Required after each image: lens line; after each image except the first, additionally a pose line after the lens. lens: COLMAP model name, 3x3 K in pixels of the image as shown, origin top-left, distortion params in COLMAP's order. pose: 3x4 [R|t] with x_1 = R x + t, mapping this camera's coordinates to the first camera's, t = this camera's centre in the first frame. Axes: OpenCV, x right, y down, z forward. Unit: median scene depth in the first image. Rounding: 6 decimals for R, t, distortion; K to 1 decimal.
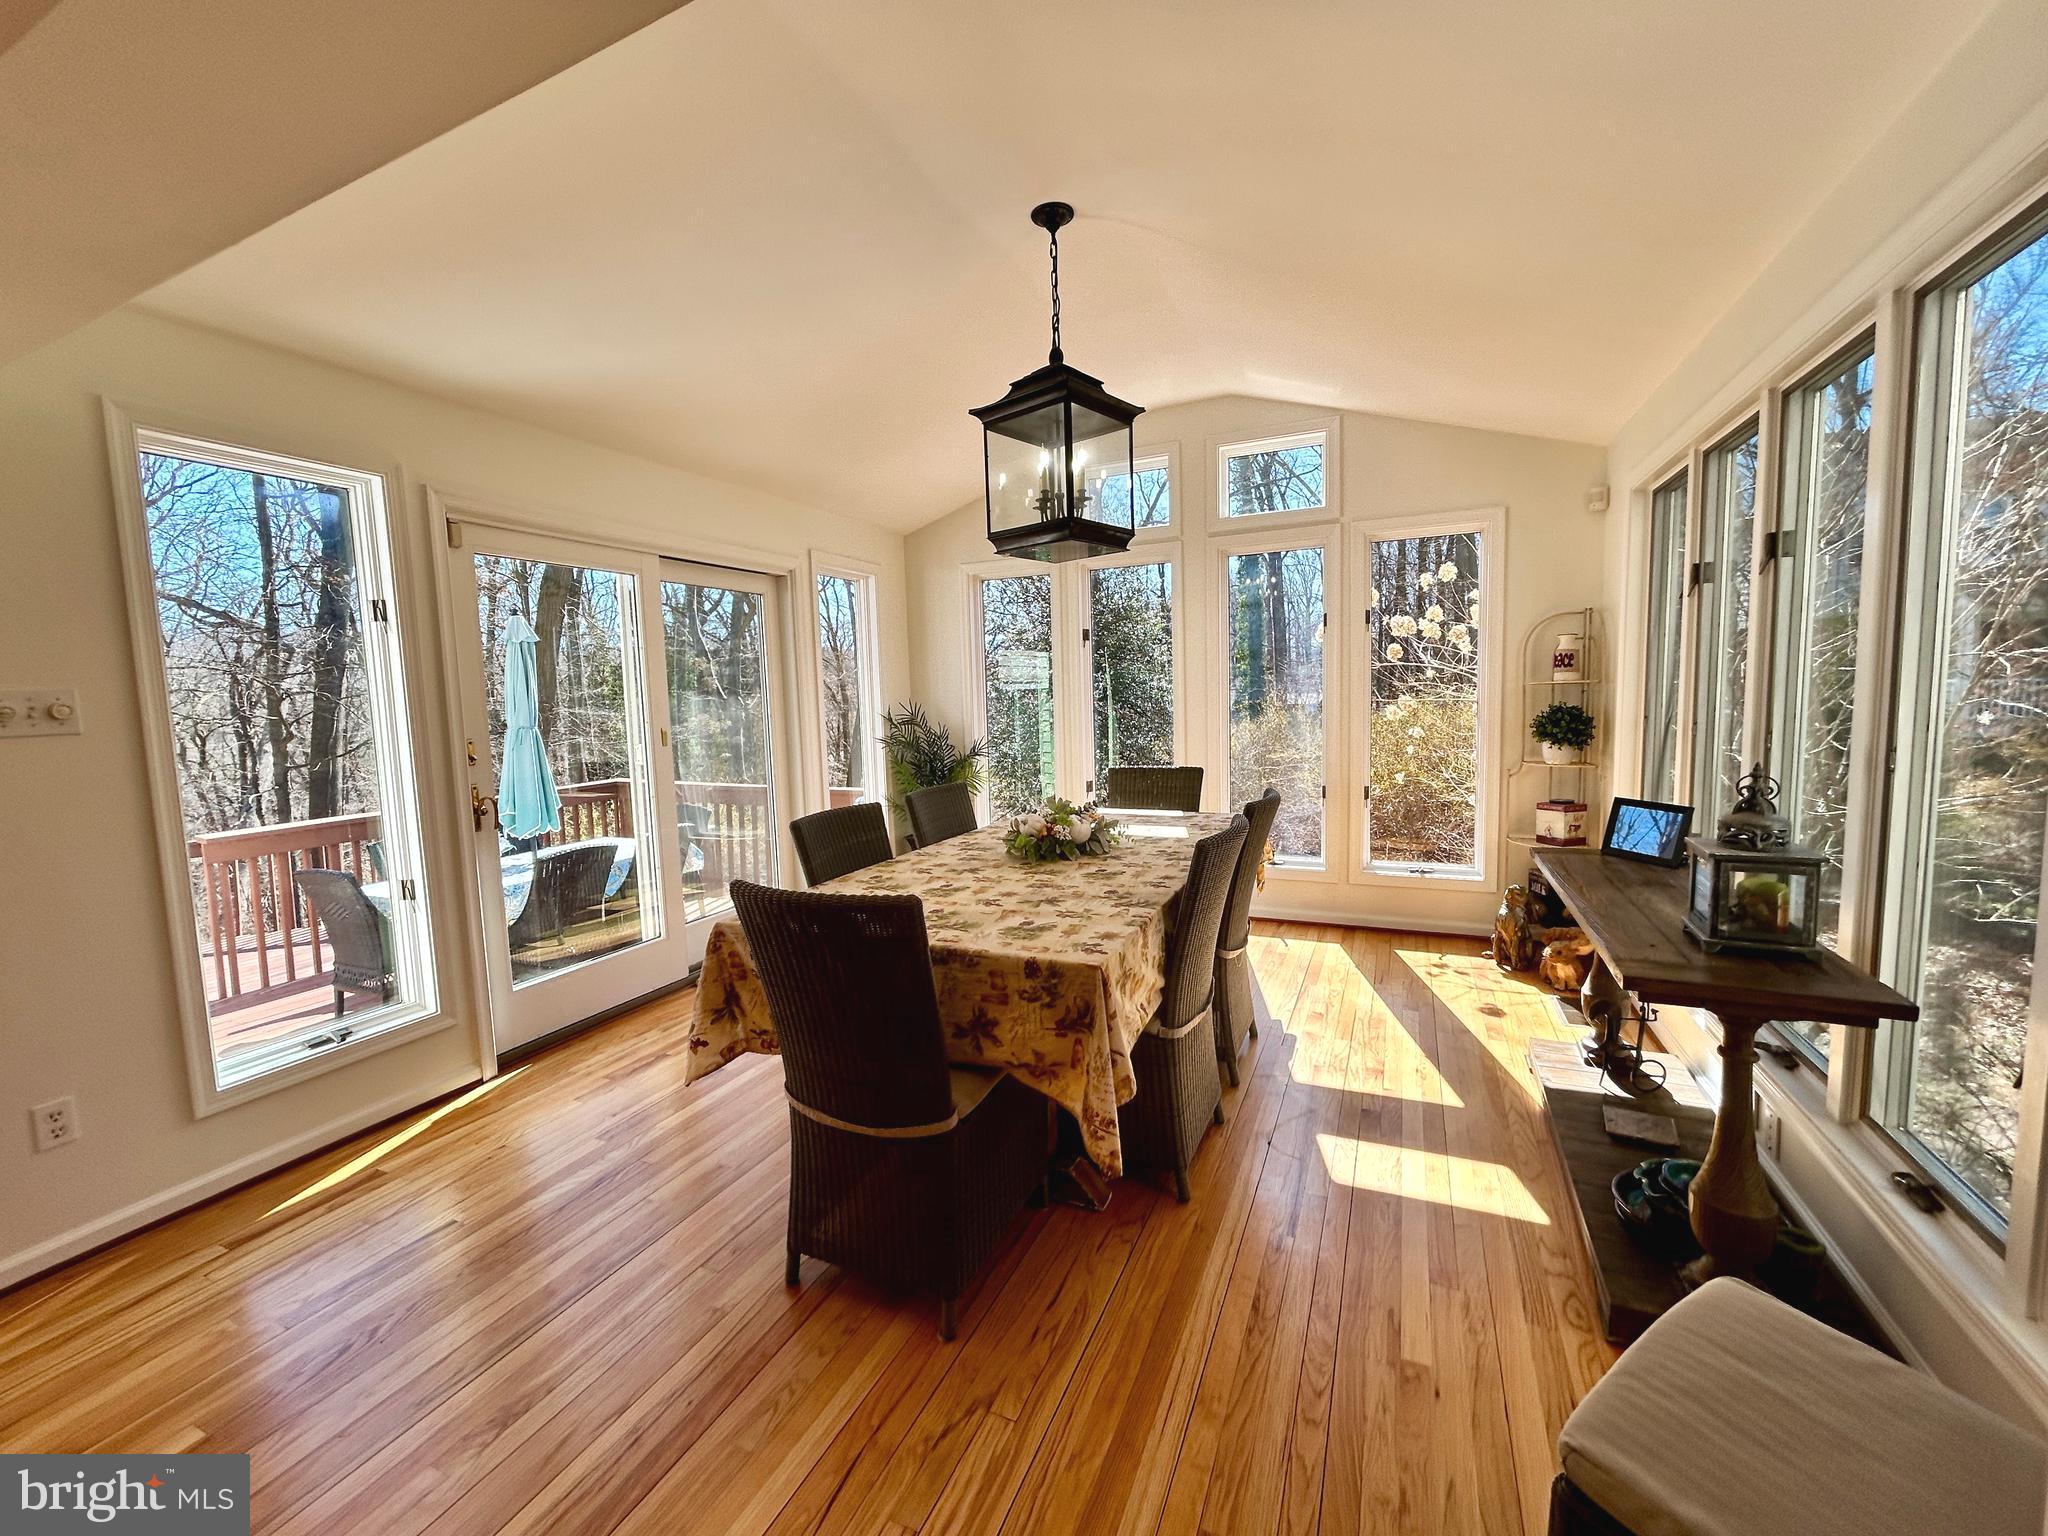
lens RADIAL K [[821.3, 0, 1027.1], [0, 821.3, 771.1], [0, 0, 1]] dist [-0.000301, 0.000028]
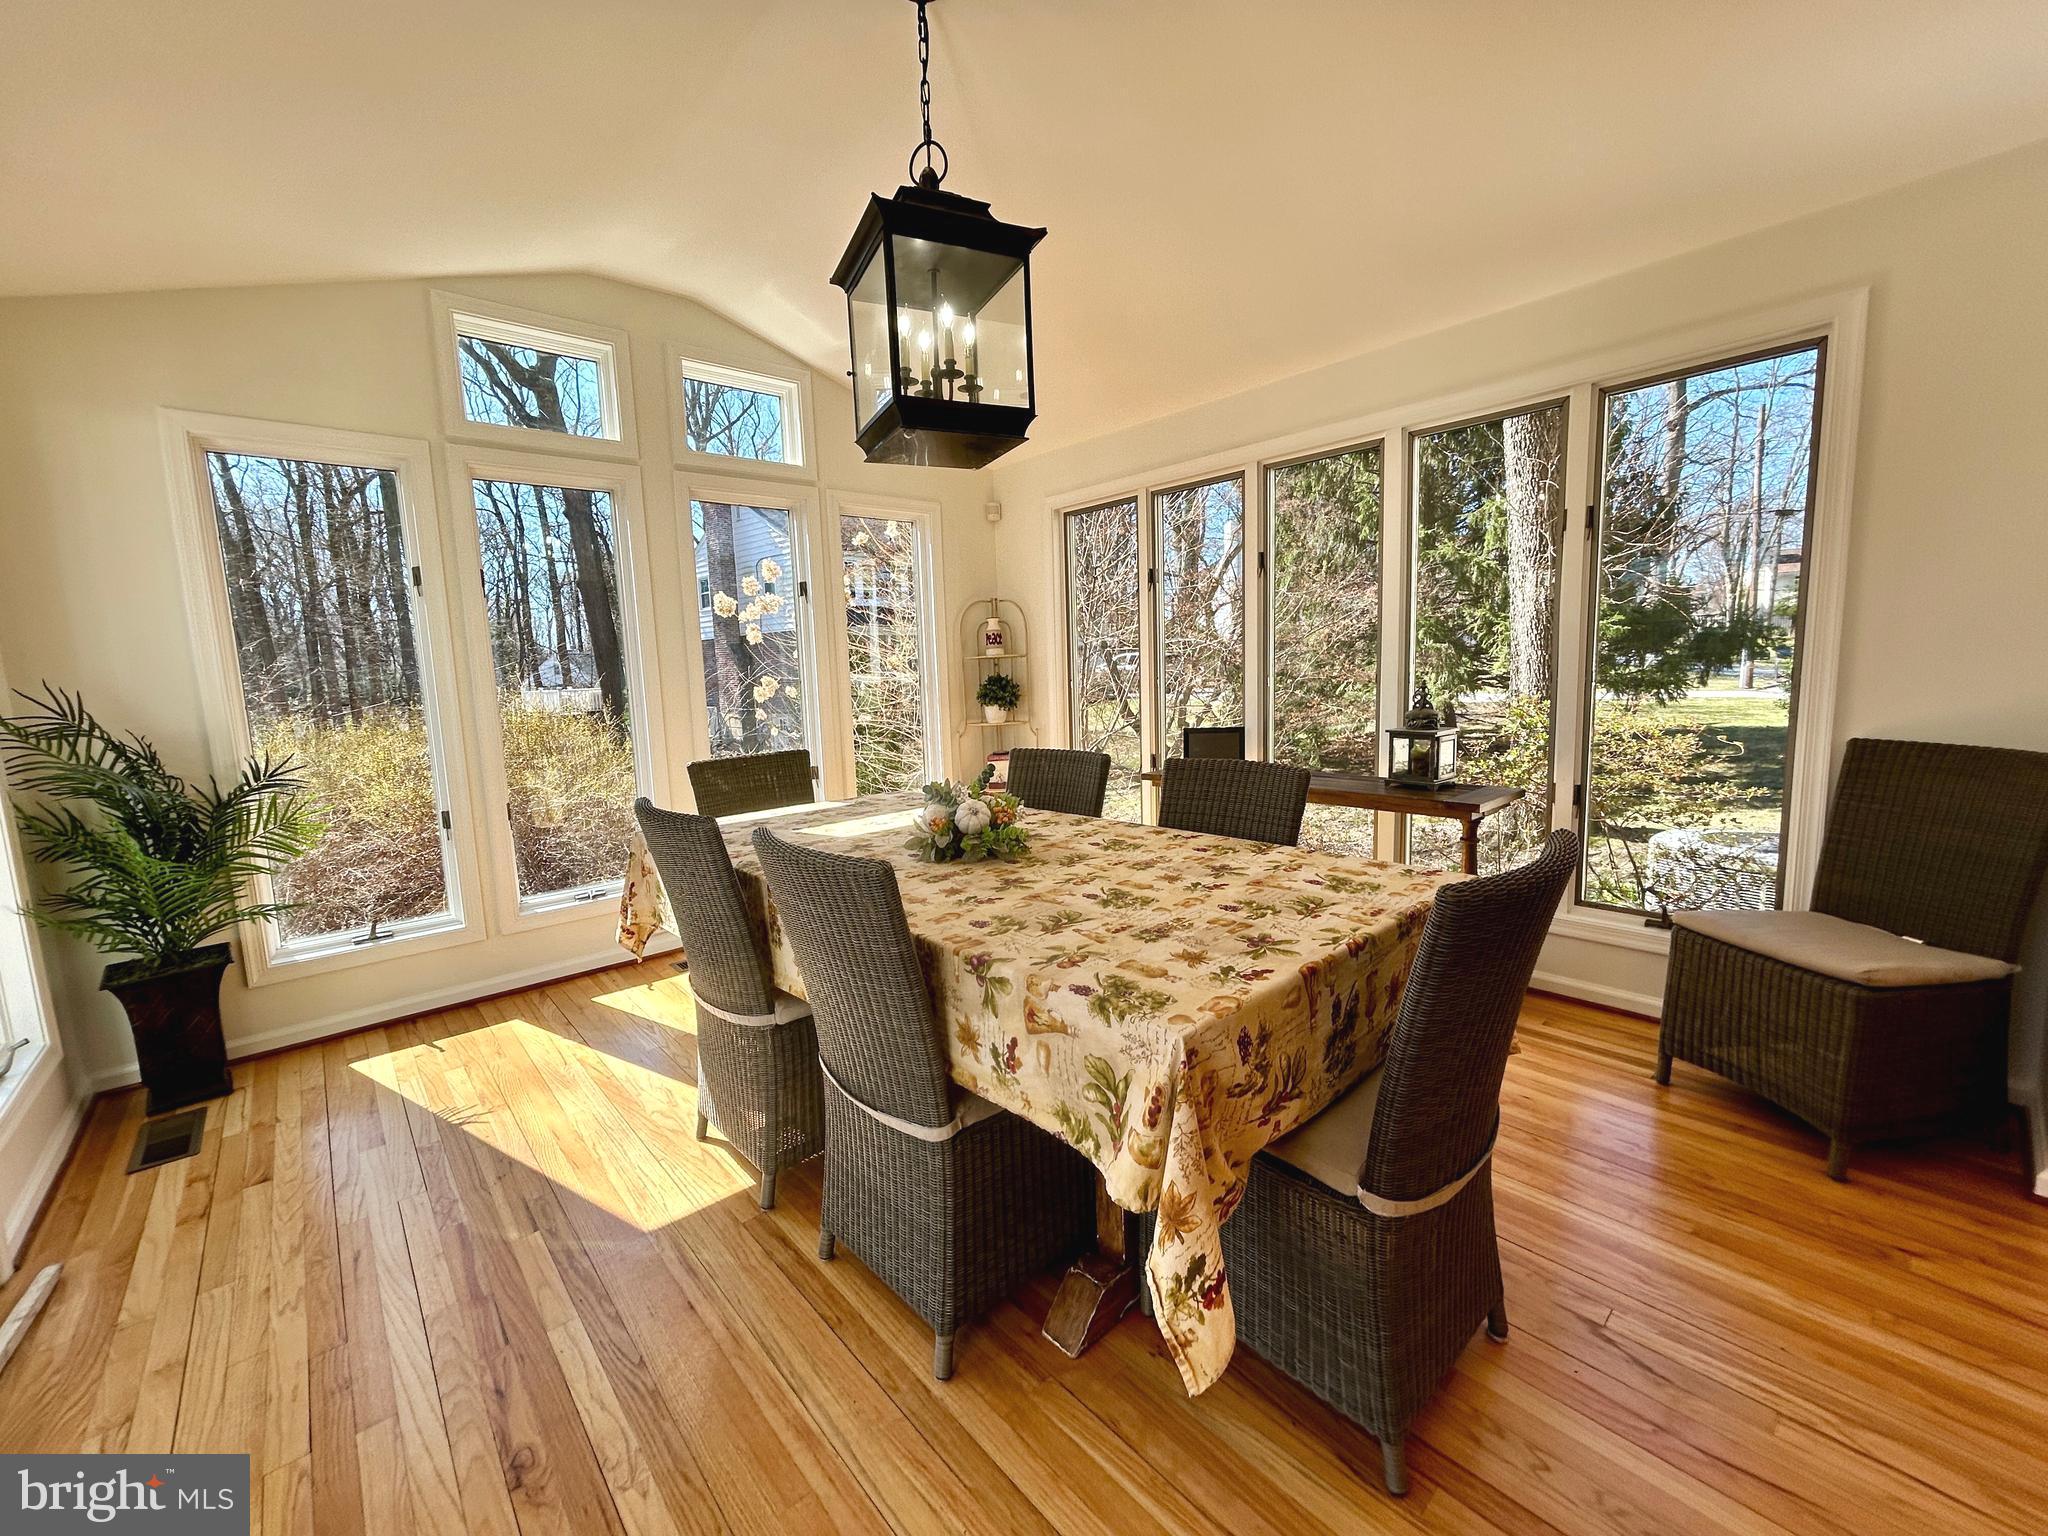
lens RADIAL K [[821.3, 0, 1025.8], [0, 821.3, 767.2], [0, 0, 1]] dist [-0.000301, 0.000028]
pose [[0.401372, -0.102119, 0.910204, -0.895852], [0.100078, 0.992705, 0.067243, -0.035390], [-0.910431, 0.064102, 0.408664, 0.850892]]
